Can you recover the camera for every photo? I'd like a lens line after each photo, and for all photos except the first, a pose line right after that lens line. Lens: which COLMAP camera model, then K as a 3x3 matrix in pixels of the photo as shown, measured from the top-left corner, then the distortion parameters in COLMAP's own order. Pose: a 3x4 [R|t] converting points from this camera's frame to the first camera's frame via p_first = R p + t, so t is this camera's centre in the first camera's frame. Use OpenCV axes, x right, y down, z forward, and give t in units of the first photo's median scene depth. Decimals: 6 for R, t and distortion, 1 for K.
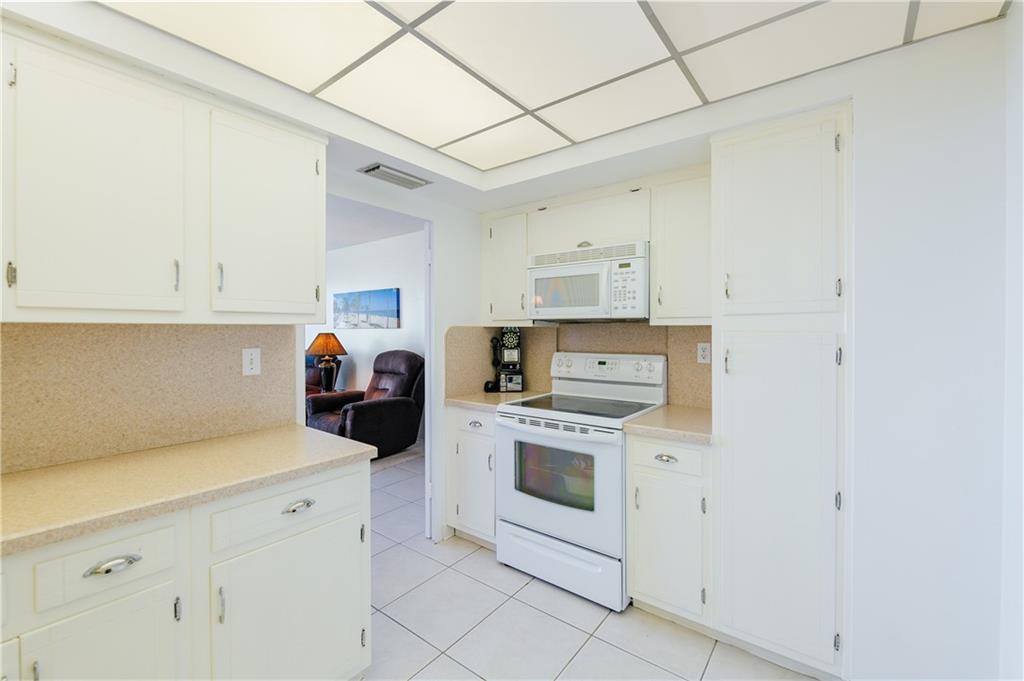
lens RADIAL K [[446.5, 0, 508.2], [0, 446.5, 335.2], [0, 0, 1]] dist [0.015854, 0.000070]
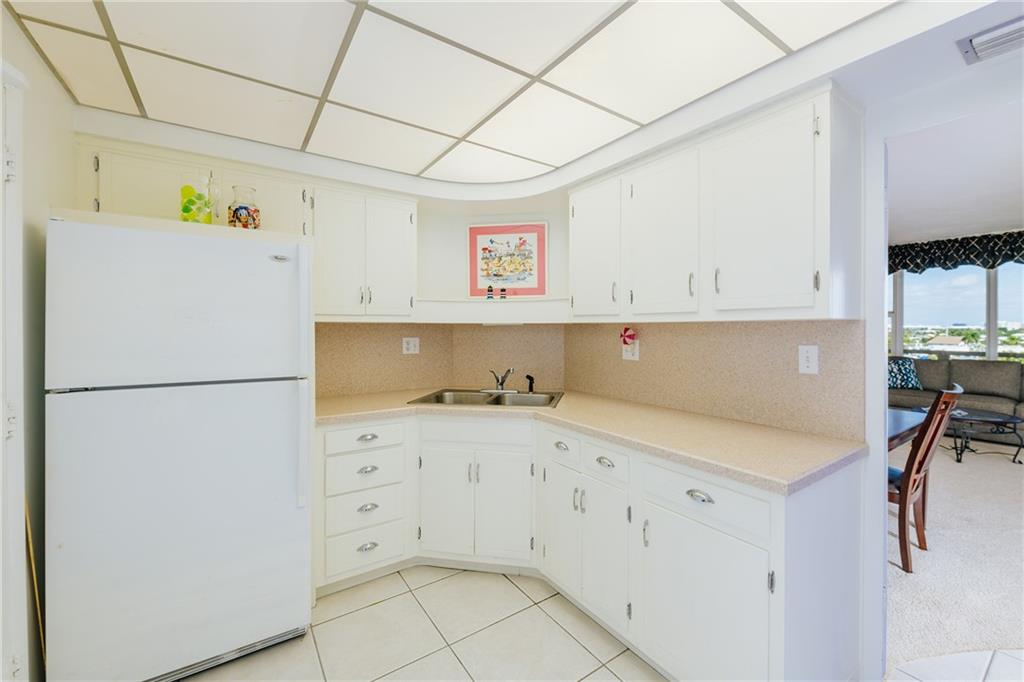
lens RADIAL K [[422.1, 0, 539.6], [0, 422.1, 331.5], [0, 0, 1]] dist [0.001256, 0.000004]
pose [[-0.277462, 0.012436, -0.960656, 0.475886], [-0.006688, 0.999867, 0.014876, -0.009885], [0.960713, 0.010552, -0.277342, 0.762962]]
